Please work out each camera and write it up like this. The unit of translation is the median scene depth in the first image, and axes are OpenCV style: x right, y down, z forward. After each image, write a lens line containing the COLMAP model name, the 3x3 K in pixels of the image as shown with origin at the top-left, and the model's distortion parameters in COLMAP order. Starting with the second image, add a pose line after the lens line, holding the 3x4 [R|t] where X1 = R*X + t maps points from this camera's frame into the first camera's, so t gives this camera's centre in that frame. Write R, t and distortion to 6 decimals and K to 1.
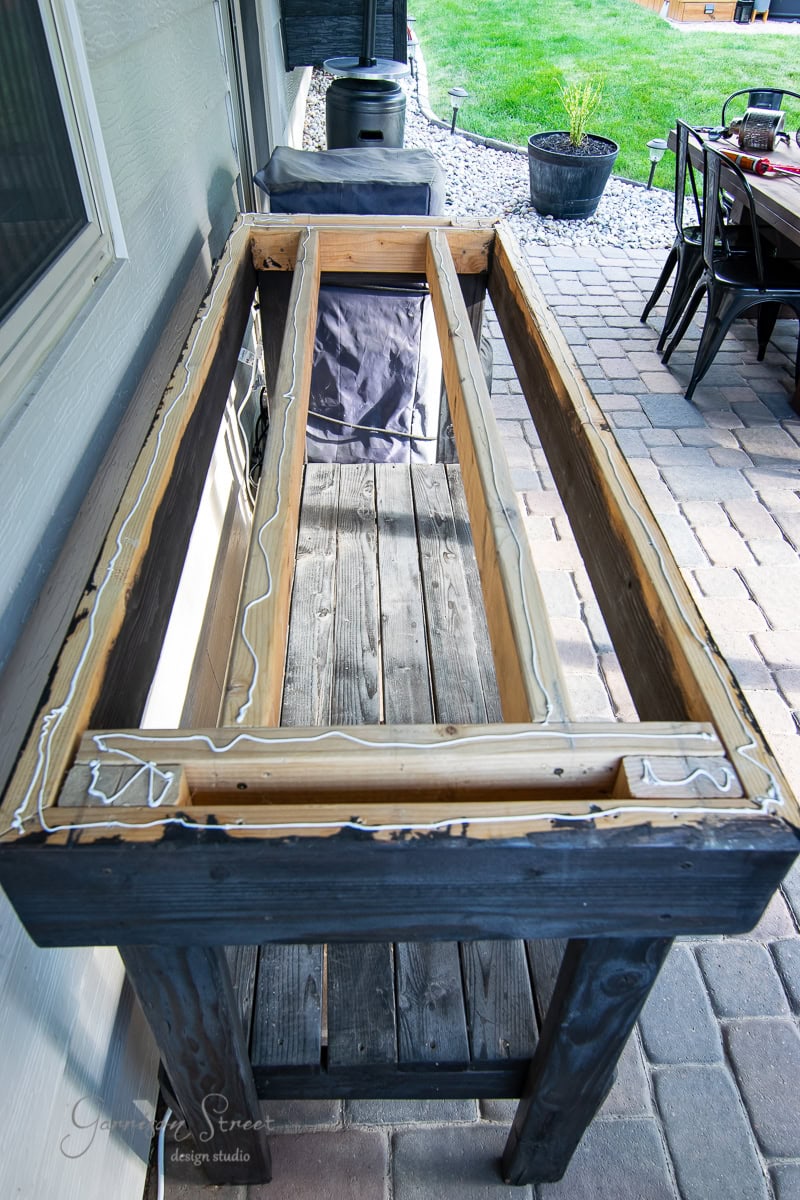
lens RADIAL K [[807.1, 0, 396.6], [0, 807.1, 594.4], [0, 0, 1]] dist [-0.006578, -0.003775]
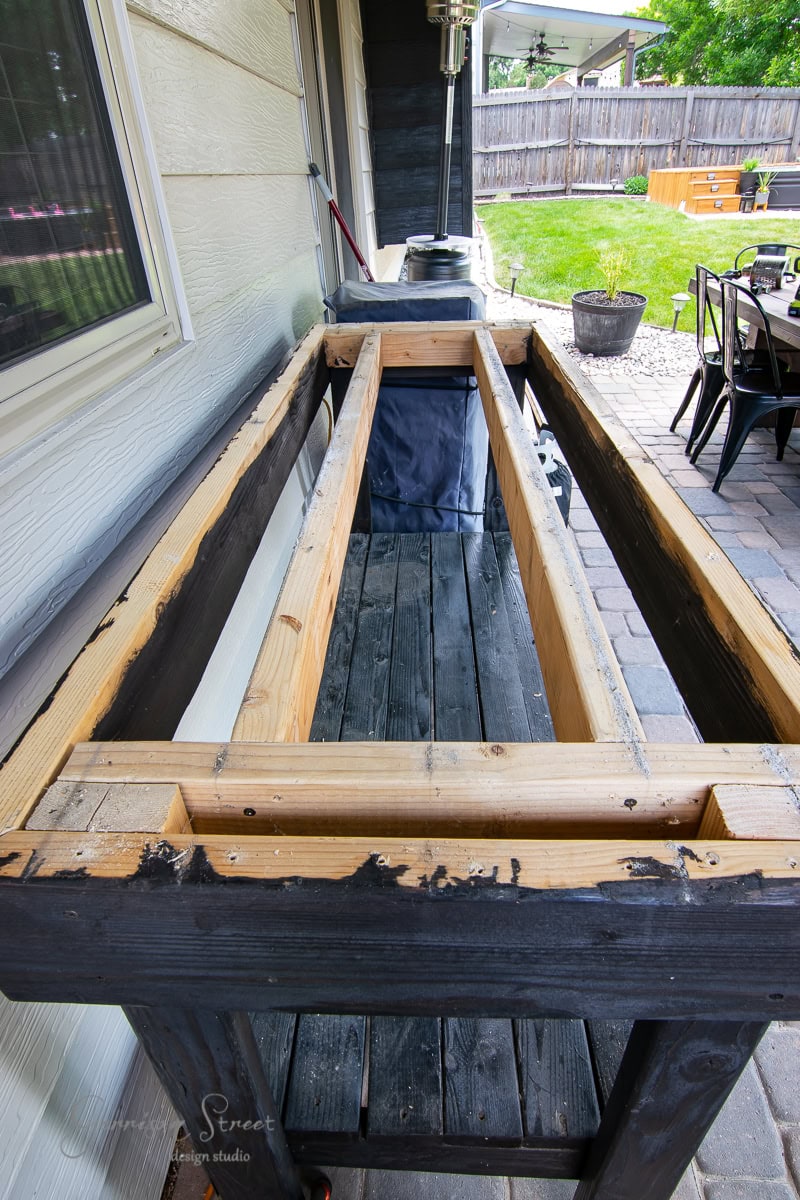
lens RADIAL K [[676.5, 0, 429.1], [0, 676.5, 601.4], [0, 0, 1]] dist [-0.014549, -0.000205]
pose [[0.998674, 0.009484, -0.050605, 0.024588], [-0.014090, 0.995711, -0.091439, 0.071580], [0.049521, 0.092031, 0.994524, 0.258981]]
